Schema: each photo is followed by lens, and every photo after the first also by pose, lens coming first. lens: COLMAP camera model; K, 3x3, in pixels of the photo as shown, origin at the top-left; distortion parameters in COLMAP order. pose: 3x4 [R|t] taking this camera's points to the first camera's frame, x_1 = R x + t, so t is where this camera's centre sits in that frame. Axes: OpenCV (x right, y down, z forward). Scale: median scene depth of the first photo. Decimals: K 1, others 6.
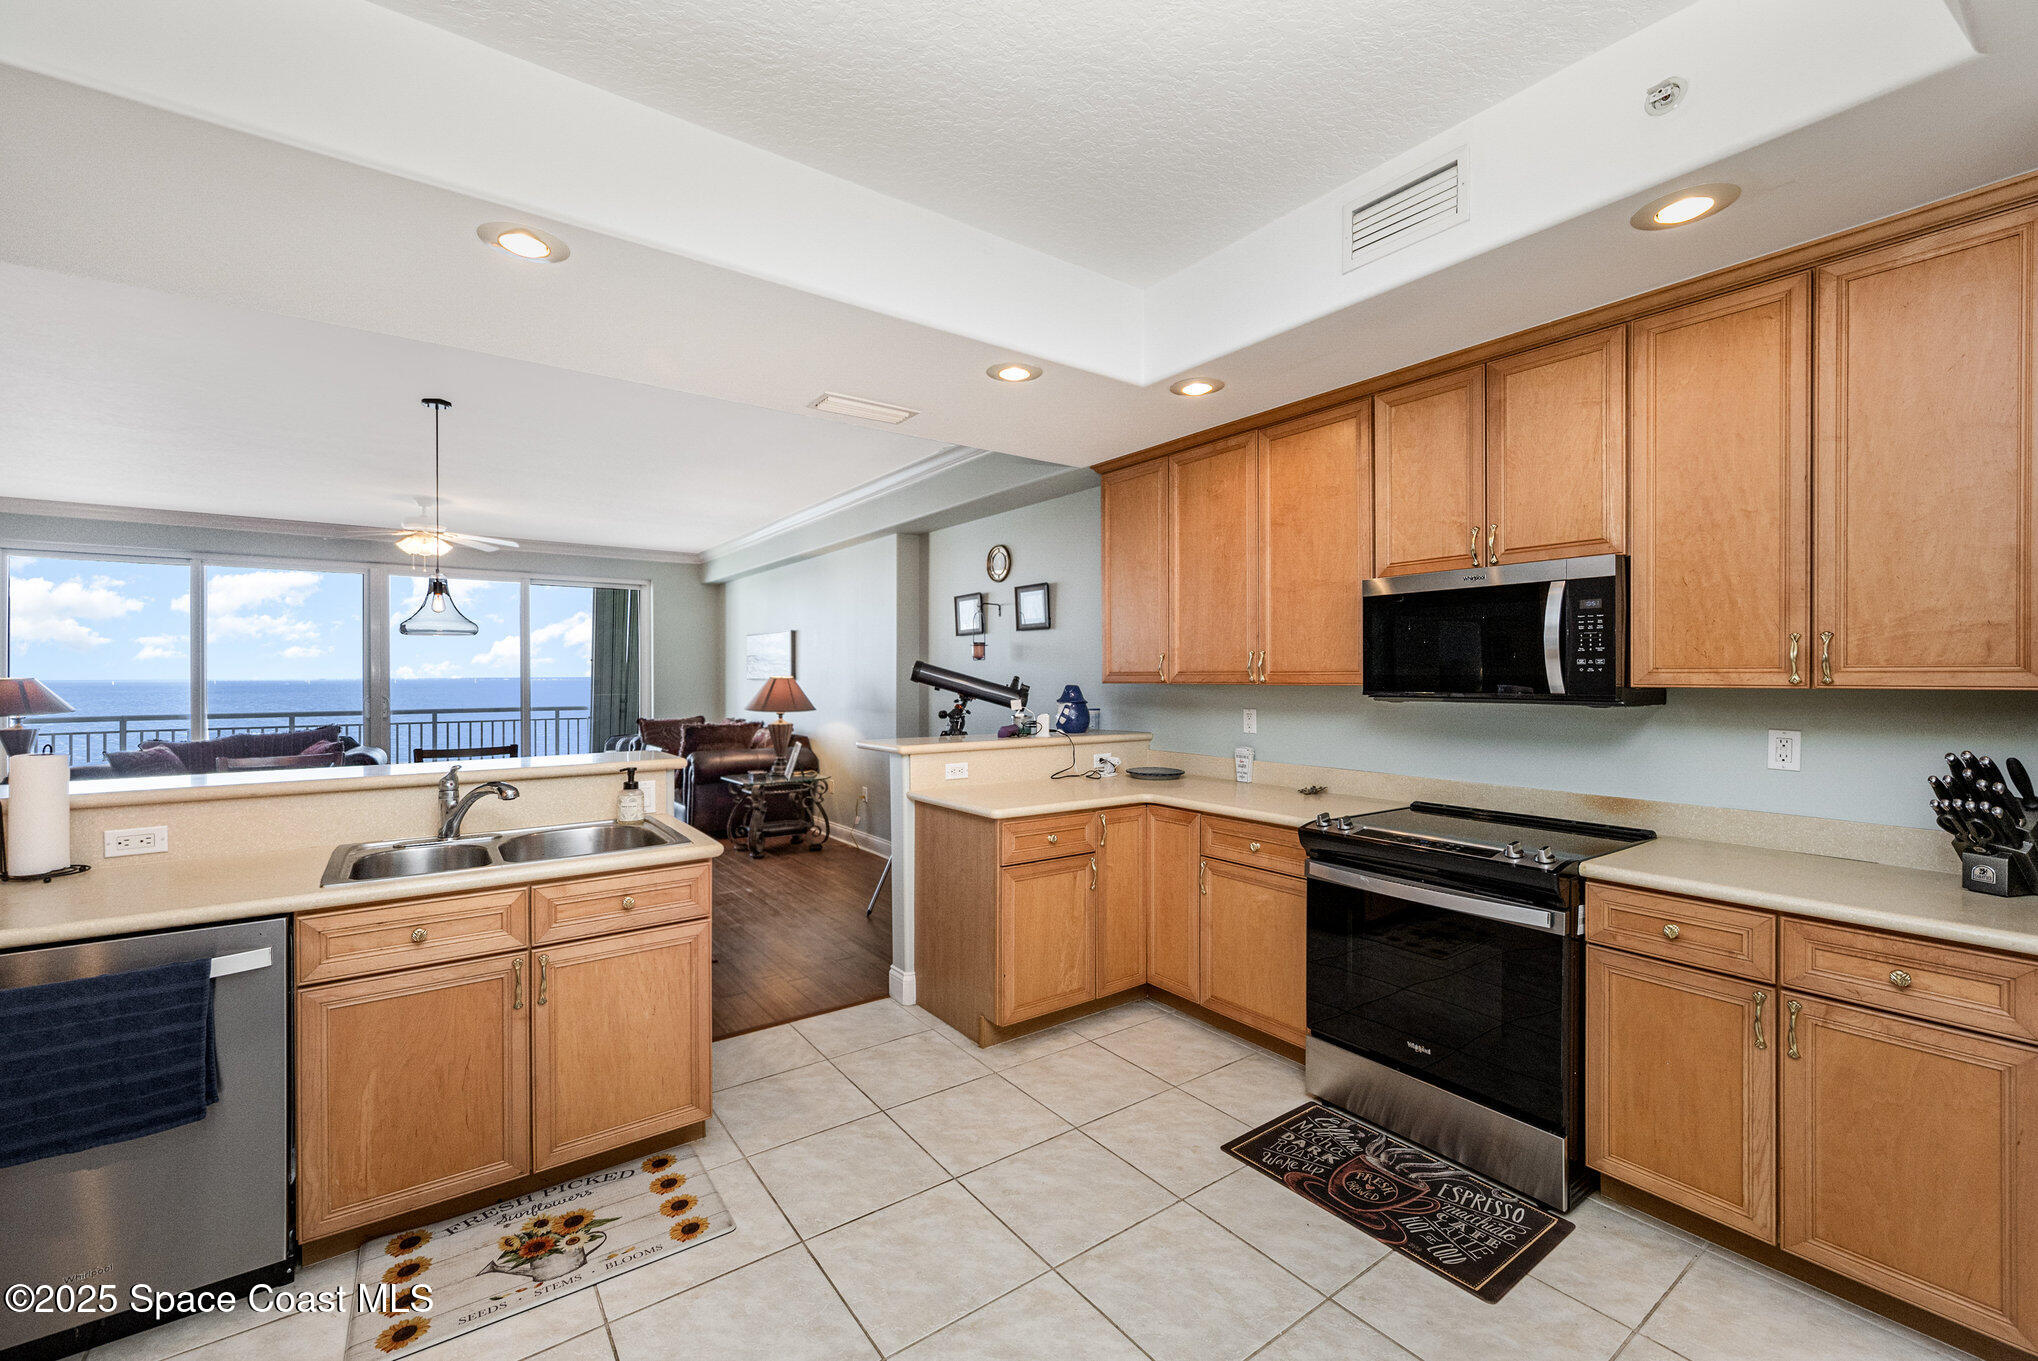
lens RADIAL K [[847.7, 0, 994.3], [0, 847.7, 681.1], [0, 0, 1]] dist [0.001603, 0.000305]
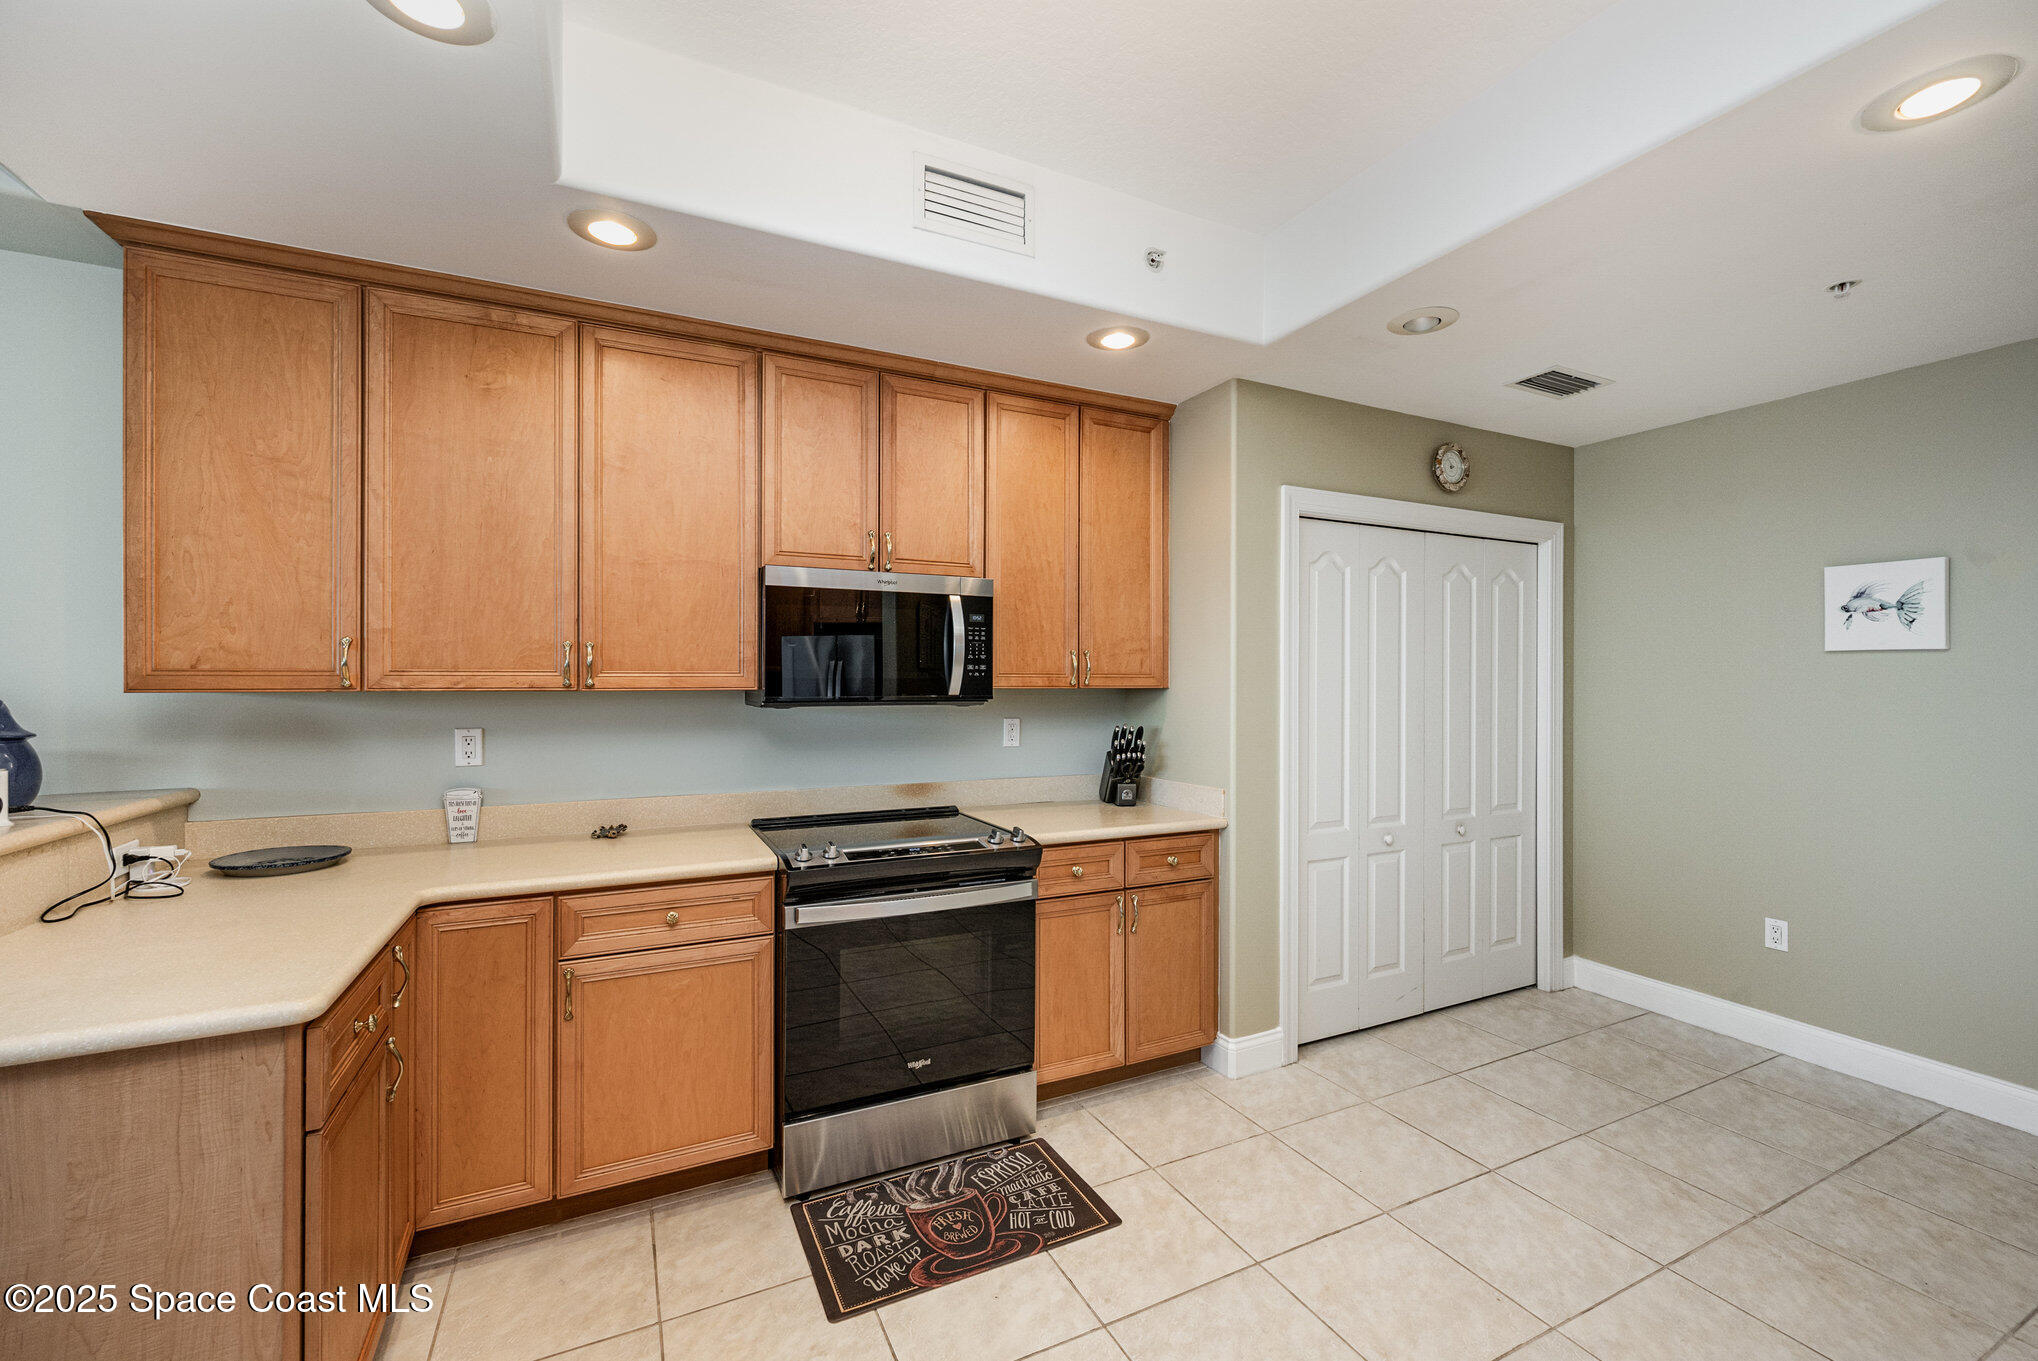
lens RADIAL K [[866.0, 0, 1019.9], [0, 866.0, 684.4], [0, 0, 1]] dist [0.000008, 0.000208]
pose [[0.133323, 0.004796, 0.991061, -0.457603], [0.006586, 0.999962, -0.005725, 0.007916], [-0.991051, 0.007290, 0.133286, 0.744757]]
